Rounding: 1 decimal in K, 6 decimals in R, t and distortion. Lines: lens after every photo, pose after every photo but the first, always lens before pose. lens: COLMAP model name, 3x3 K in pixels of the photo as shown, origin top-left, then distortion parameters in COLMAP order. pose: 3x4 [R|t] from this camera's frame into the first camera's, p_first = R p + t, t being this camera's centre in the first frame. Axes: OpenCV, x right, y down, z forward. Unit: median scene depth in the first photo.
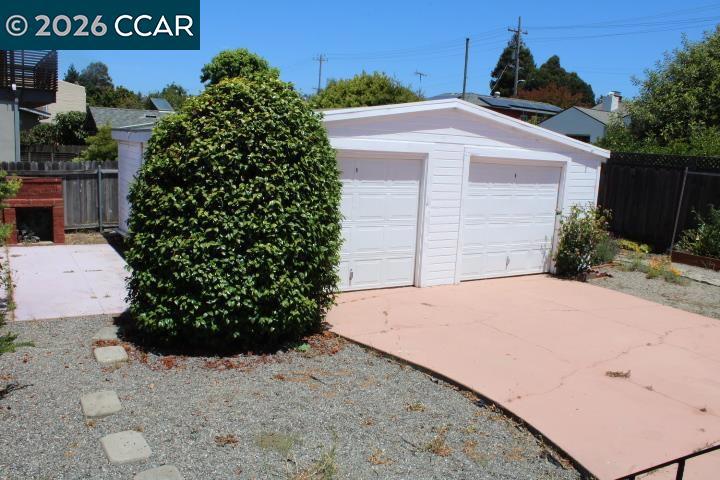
lens RADIAL K [[606.1, 0, 363.0], [0, 606.1, 242.6], [0, 0, 1]] dist [-0.146068, 0.117324]
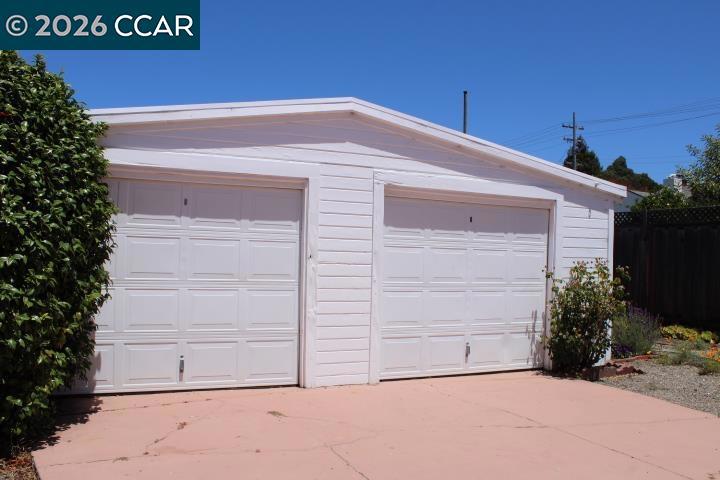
lens RADIAL K [[606.1, 0, 352.7], [0, 606.1, 240.5], [0, 0, 1]] dist [-0.146068, 0.117324]
pose [[0.990589, -0.030398, -0.133452, 0.203626], [0.004596, 0.981863, -0.189534, 0.036612], [0.136793, 0.187137, 0.972763, 0.318854]]
